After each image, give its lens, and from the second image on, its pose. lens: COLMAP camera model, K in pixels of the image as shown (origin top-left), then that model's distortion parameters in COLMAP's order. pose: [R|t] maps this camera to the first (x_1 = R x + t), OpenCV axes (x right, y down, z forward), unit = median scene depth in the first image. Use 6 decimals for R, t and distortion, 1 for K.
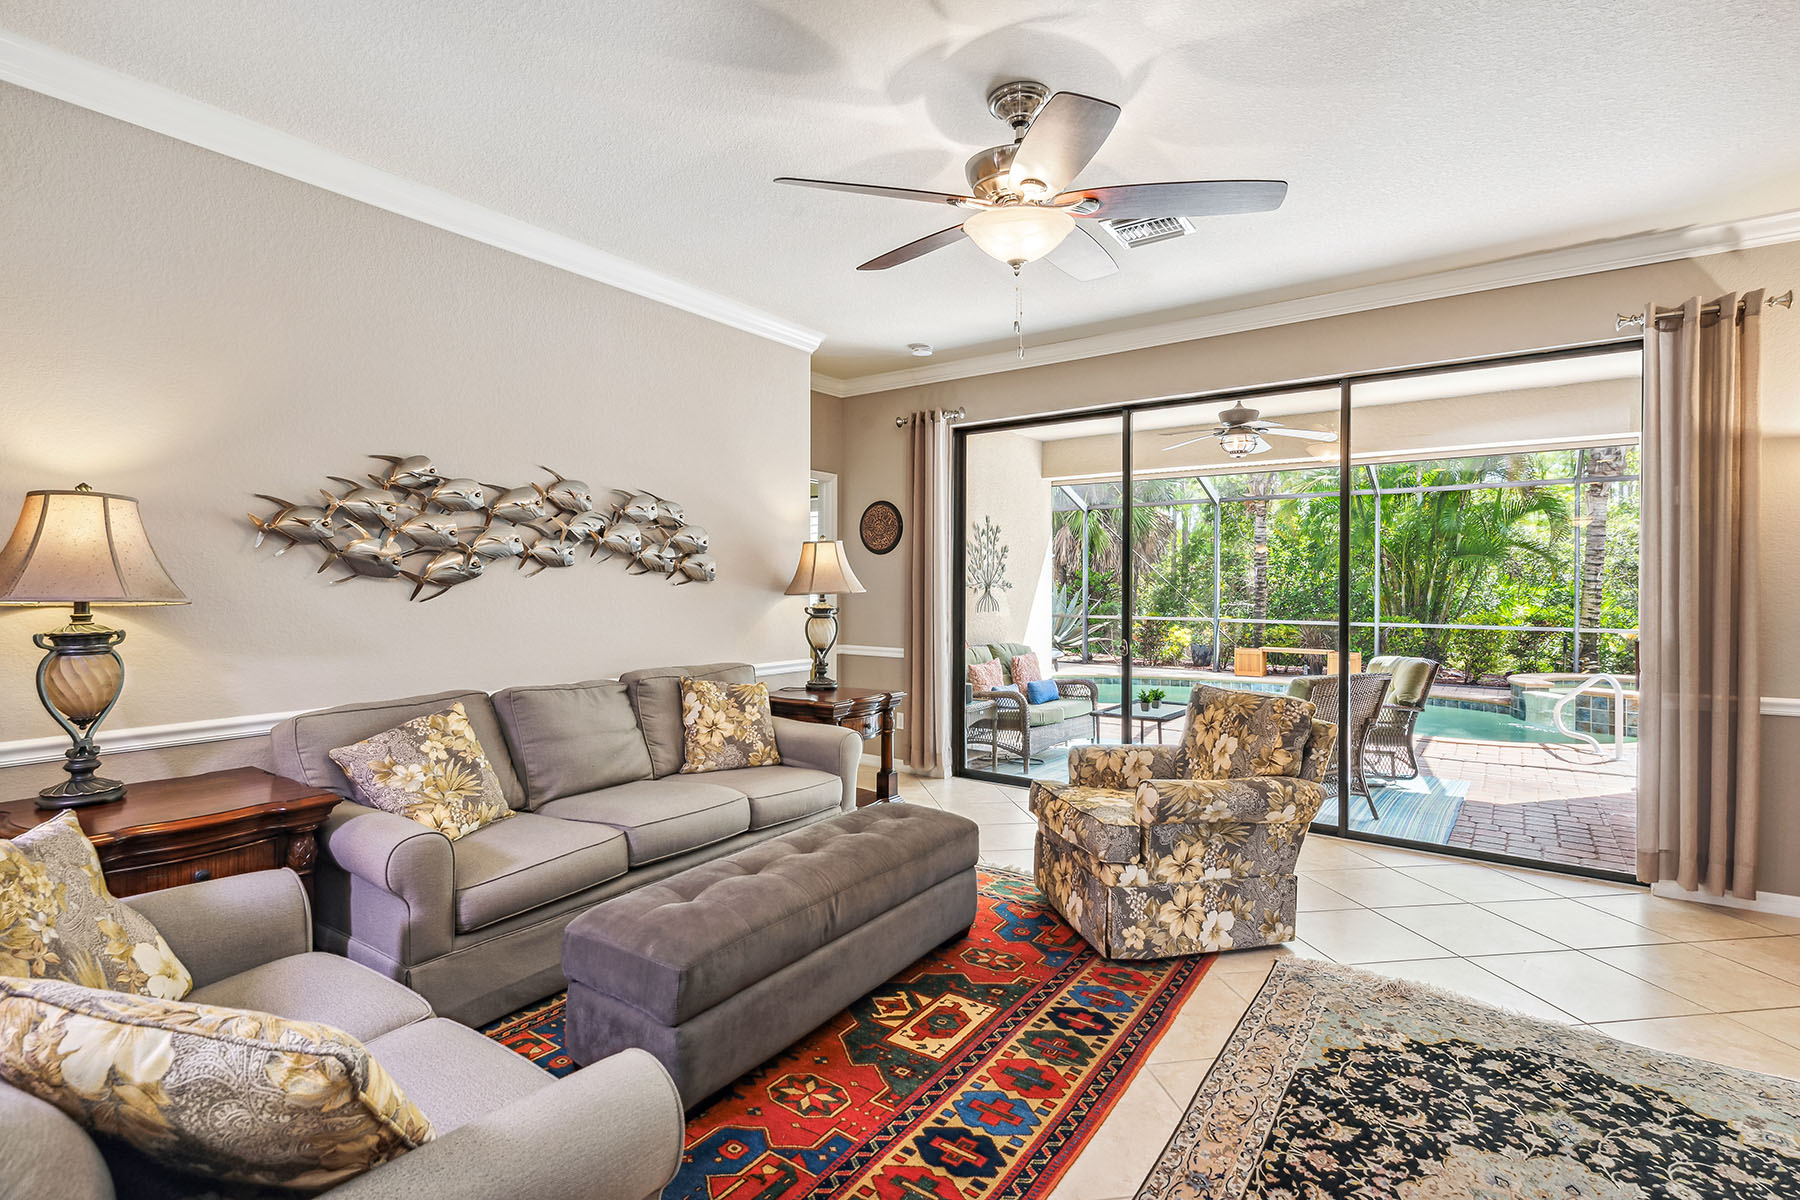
lens RADIAL K [[843.7, 0, 896.7], [0, 843.7, 588.8], [0, 0, 1]] dist [0.002249, -0.001353]
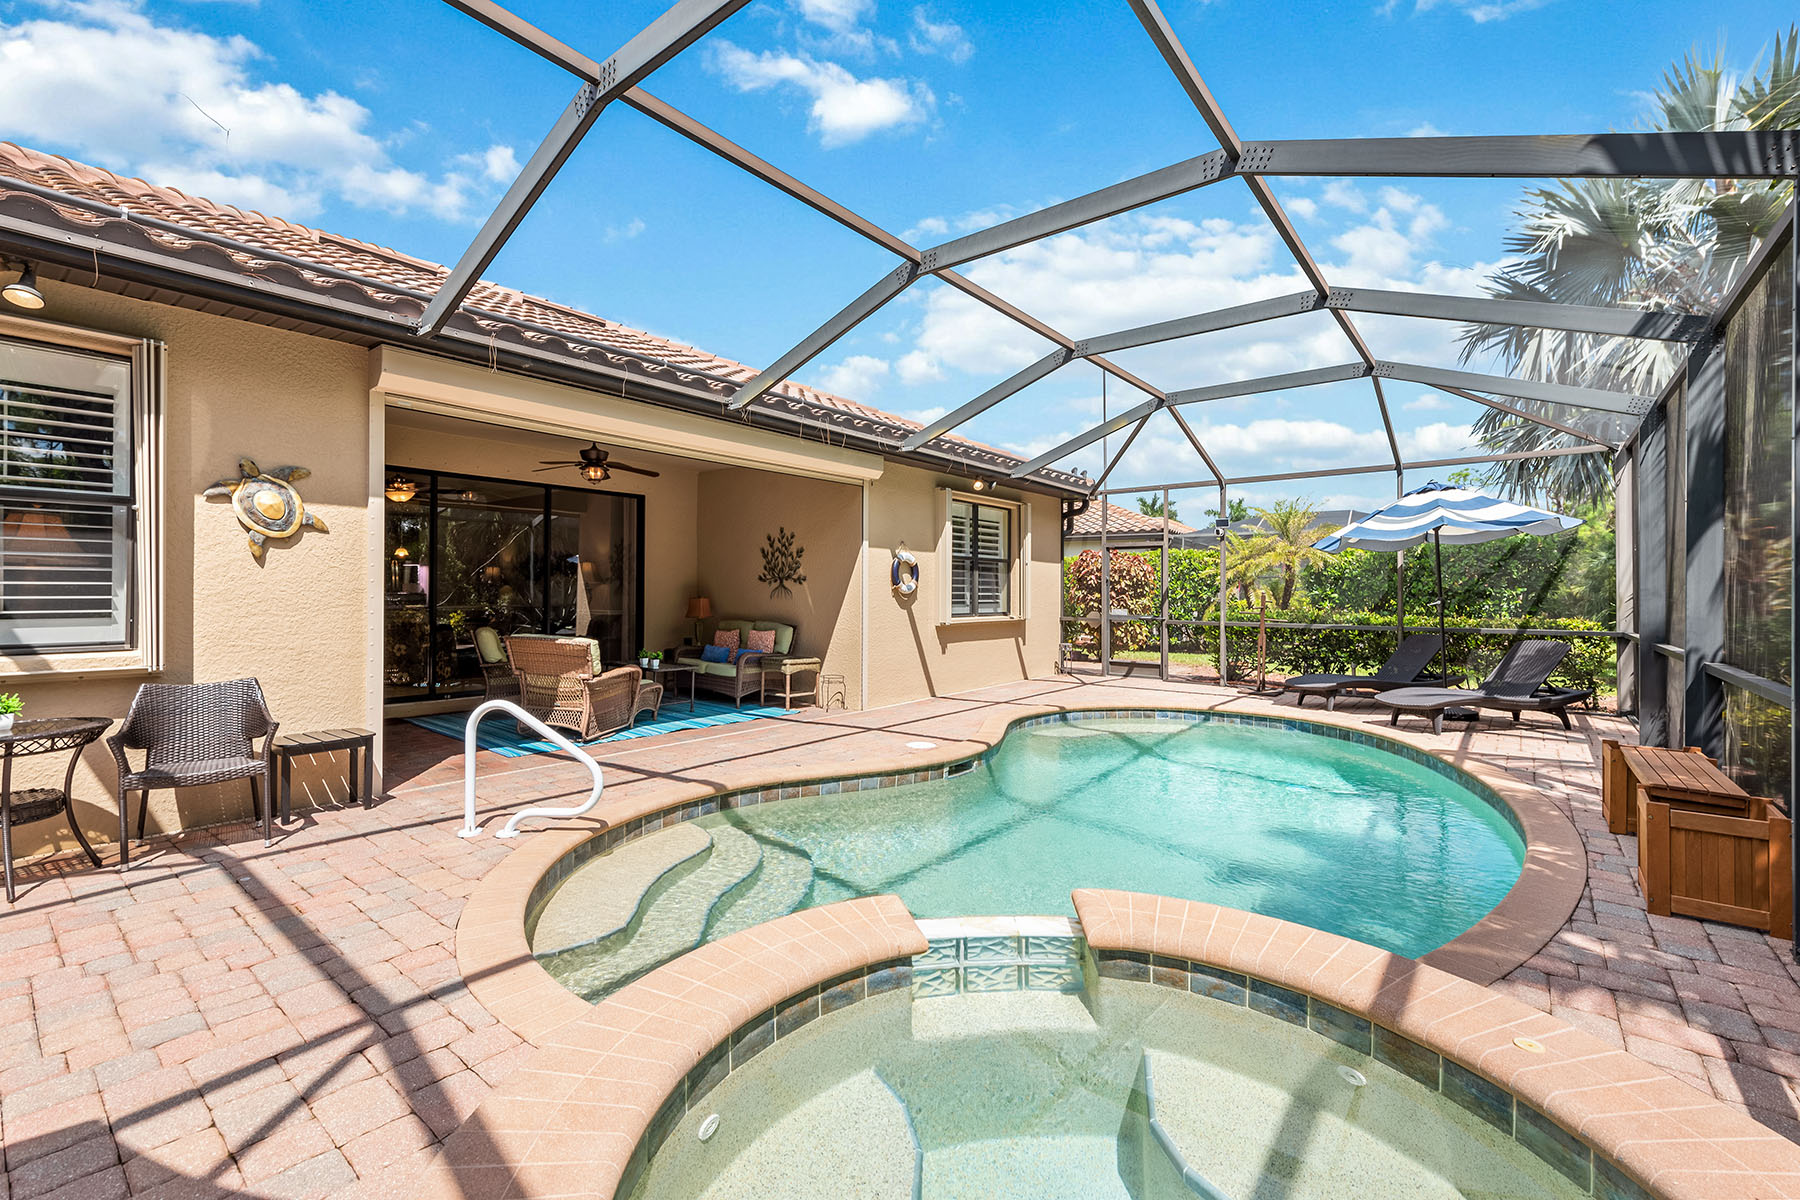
lens RADIAL K [[757.5, 0, 910.9], [0, 757.5, 587.2], [0, 0, 1]] dist [0.012551, -0.001298]
pose [[-0.029941, -0.009106, -0.999510, 2.756396], [-0.008390, 0.999926, -0.008859, 0.037741], [0.999516, 0.008121, -0.030015, 2.623047]]
